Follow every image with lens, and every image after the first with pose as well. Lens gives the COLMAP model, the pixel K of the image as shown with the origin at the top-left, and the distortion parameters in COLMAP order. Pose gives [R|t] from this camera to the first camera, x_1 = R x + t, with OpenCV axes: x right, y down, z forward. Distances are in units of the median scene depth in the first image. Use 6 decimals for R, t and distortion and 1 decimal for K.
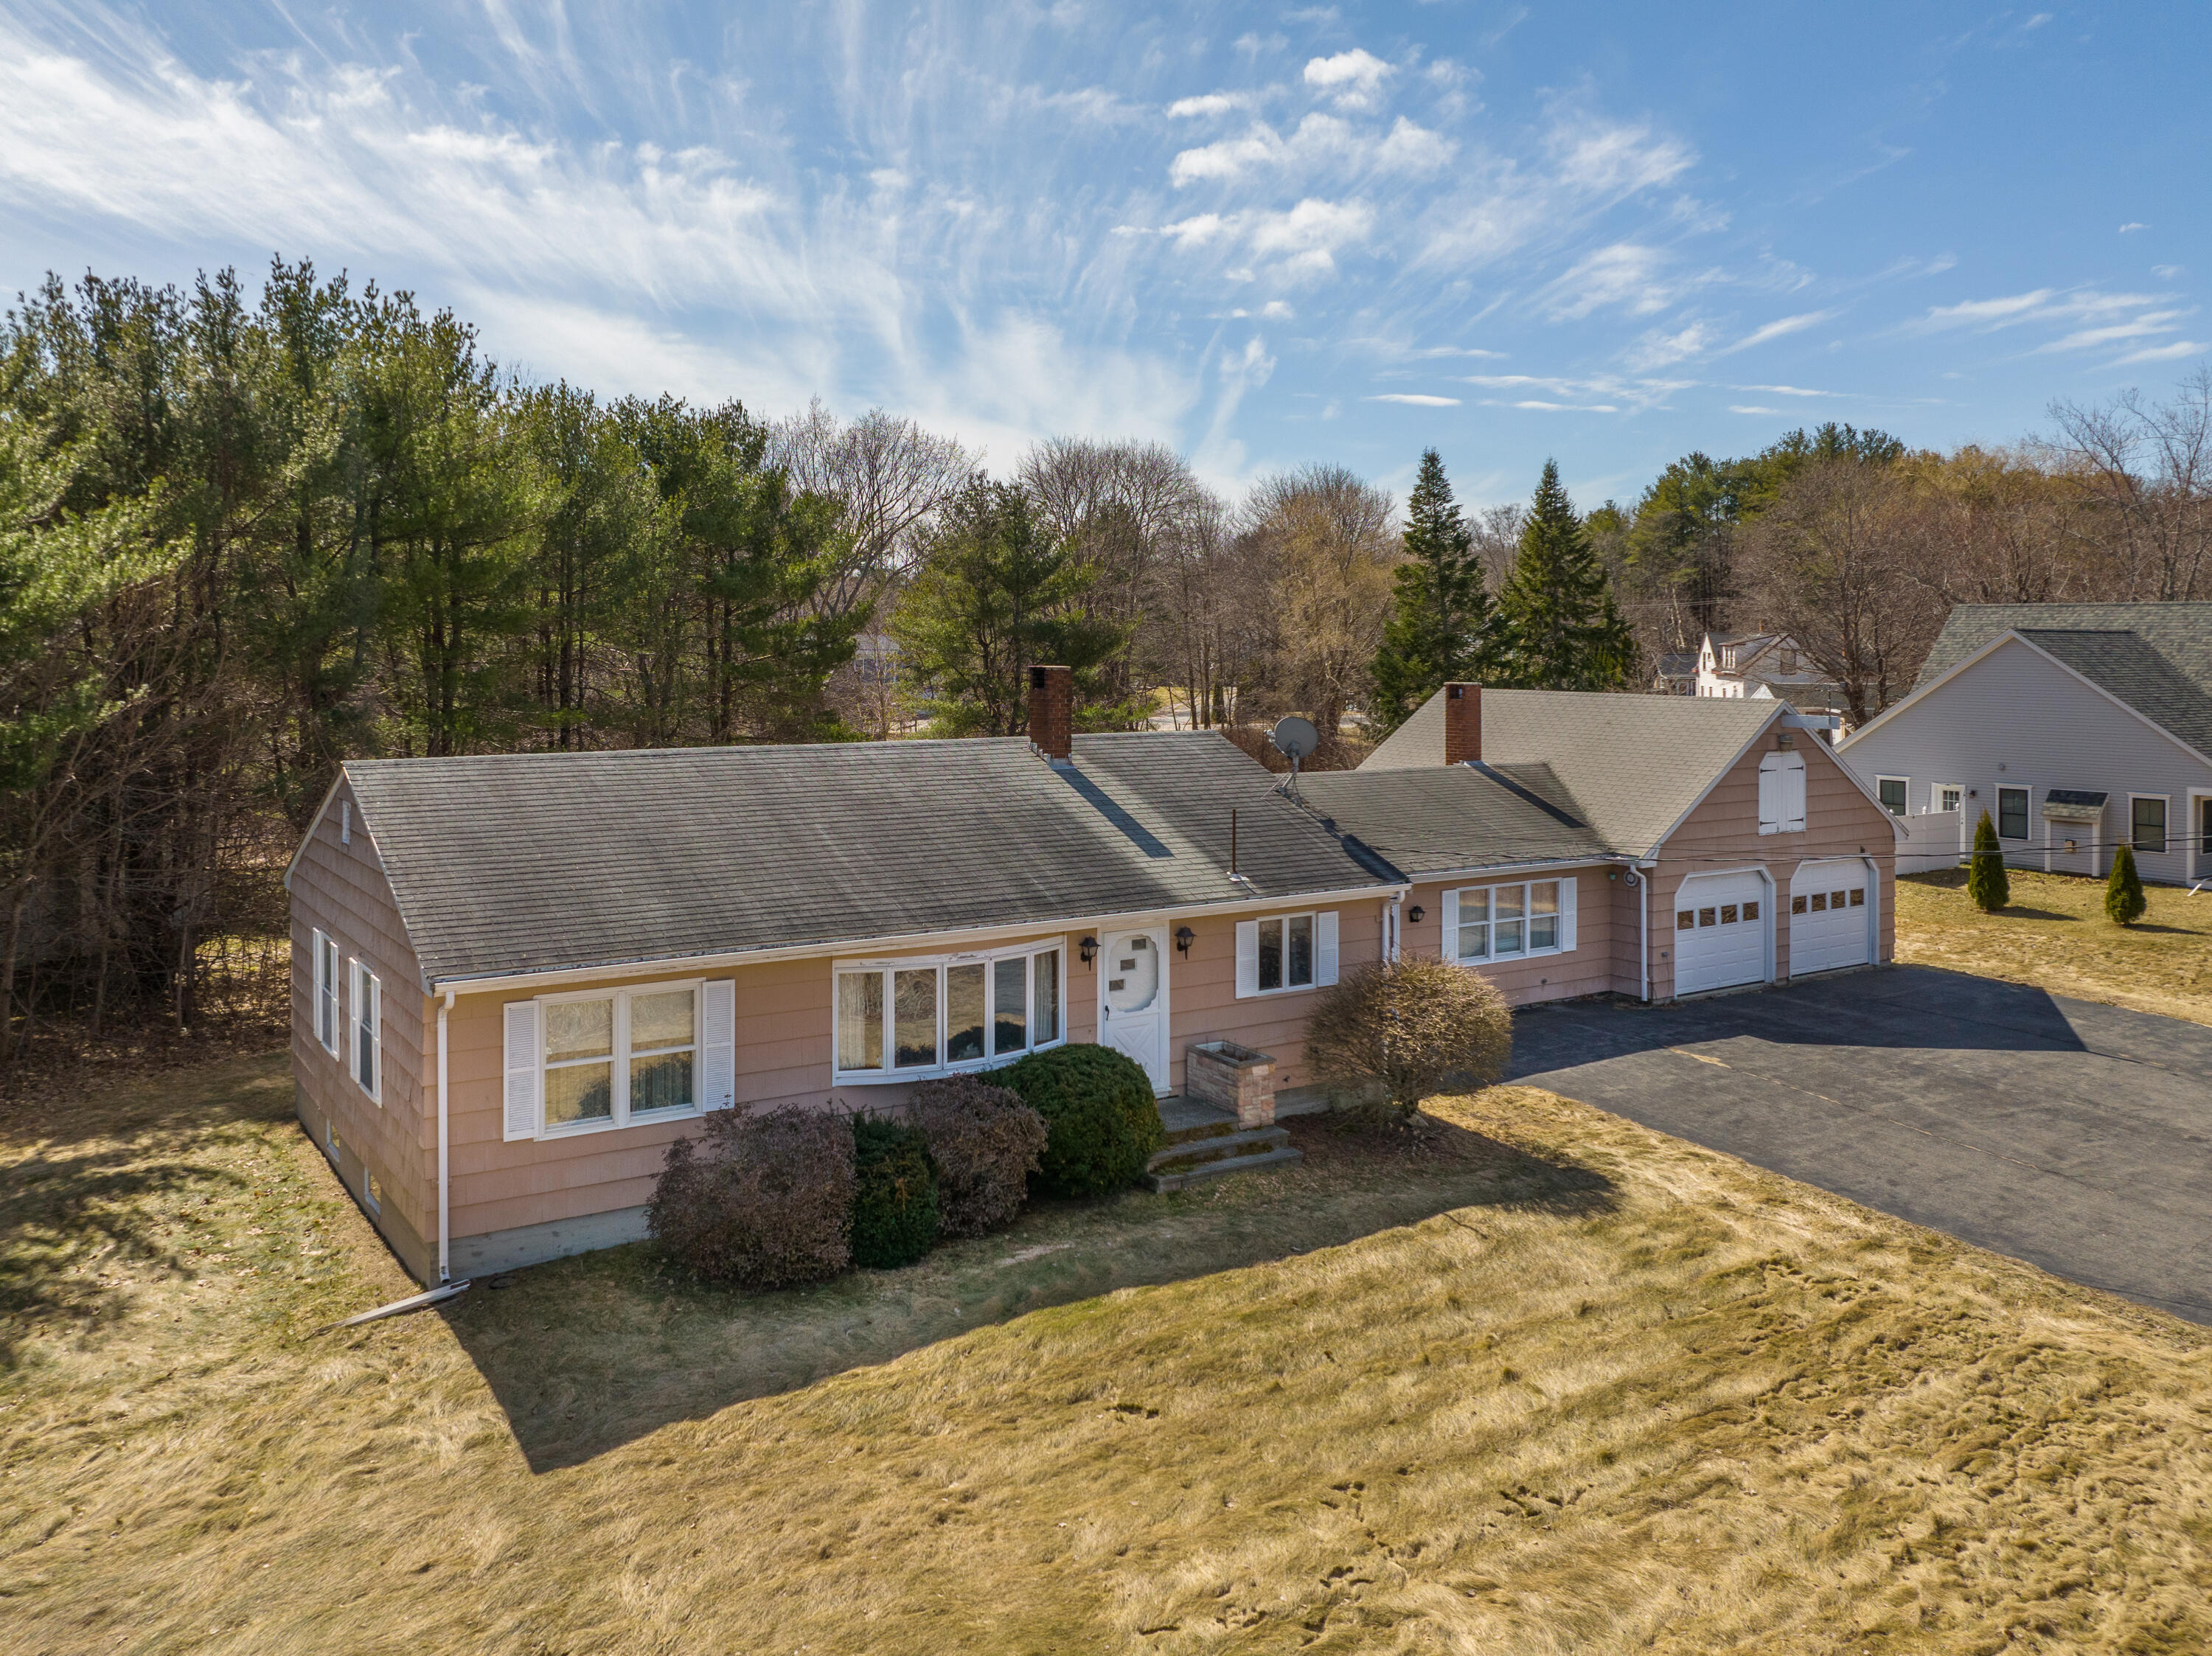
lens RADIAL K [[1676.2, 0, 1038.0], [0, 1676.2, 826.4], [0, 0, 1]] dist [-0.040480, -0.003182]
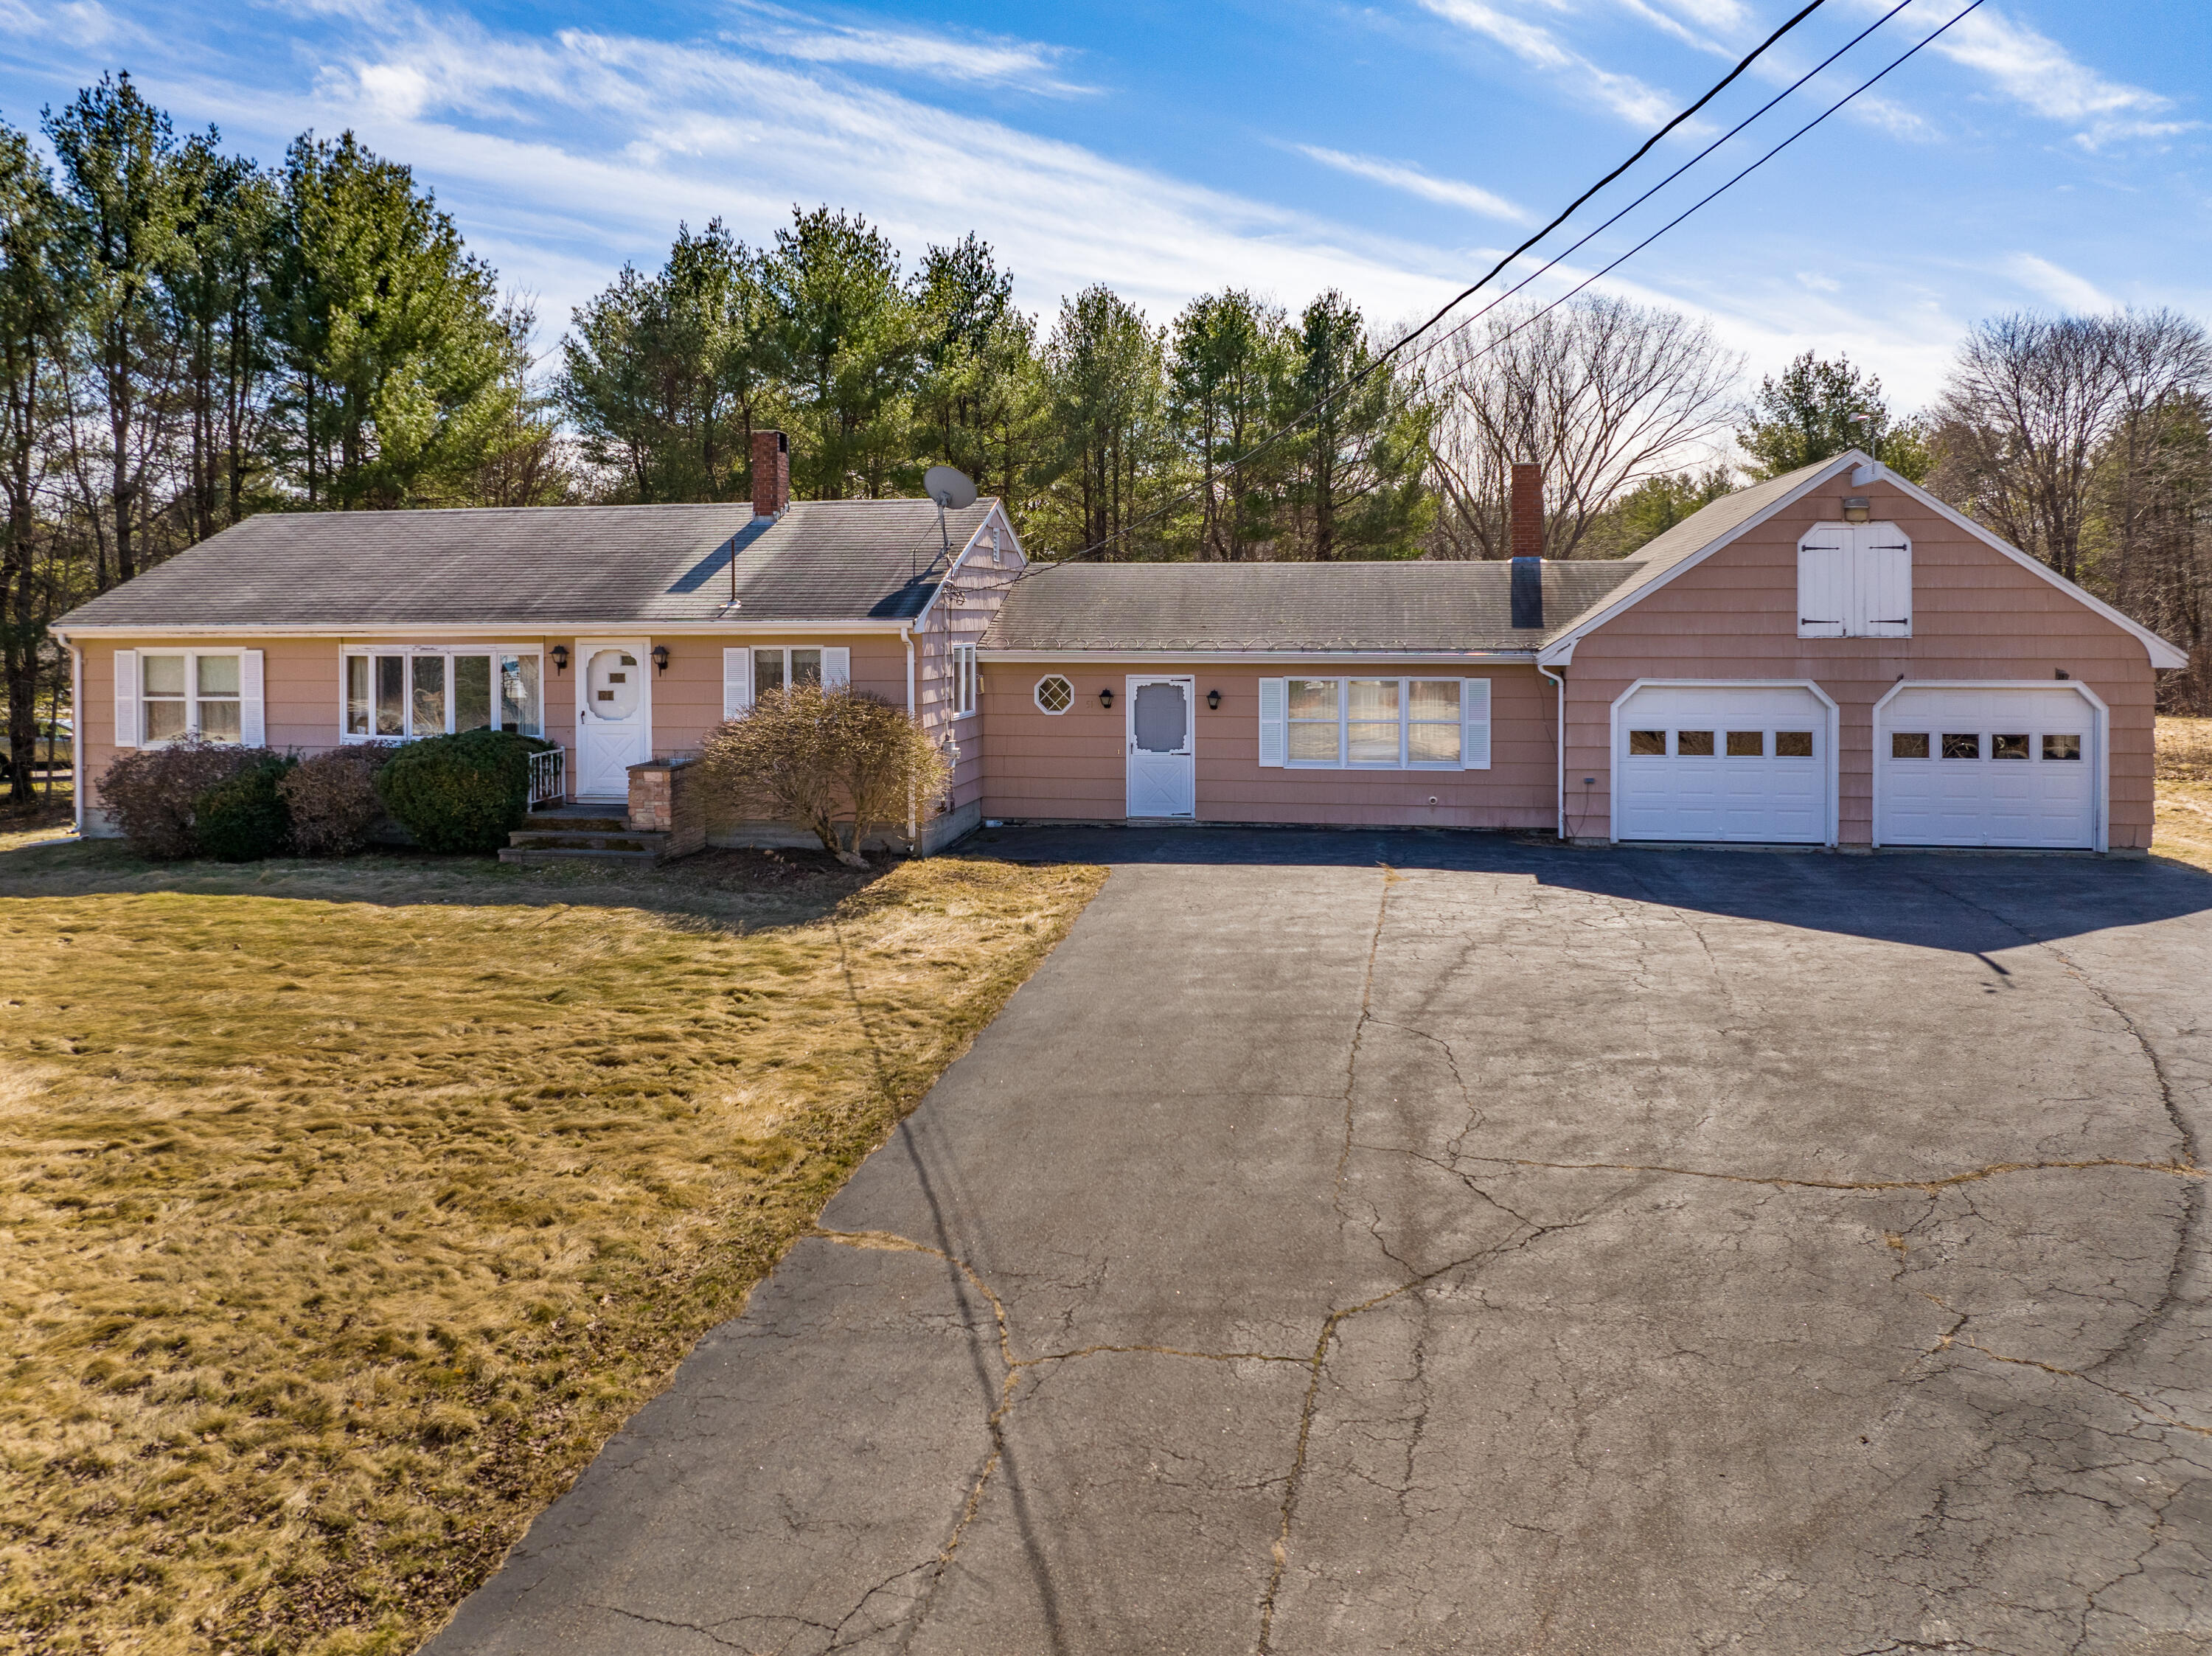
lens RADIAL K [[1568.1, 0, 1140.9], [0, 1568.1, 760.8], [0, 0, 1]] dist [-0.041019, 0.018586]
pose [[0.747250, 0.056362, -0.662149, 0.693236], [-0.063322, 0.997902, 0.013481, 0.070089], [0.661520, 0.031855, 0.749251, 0.314764]]
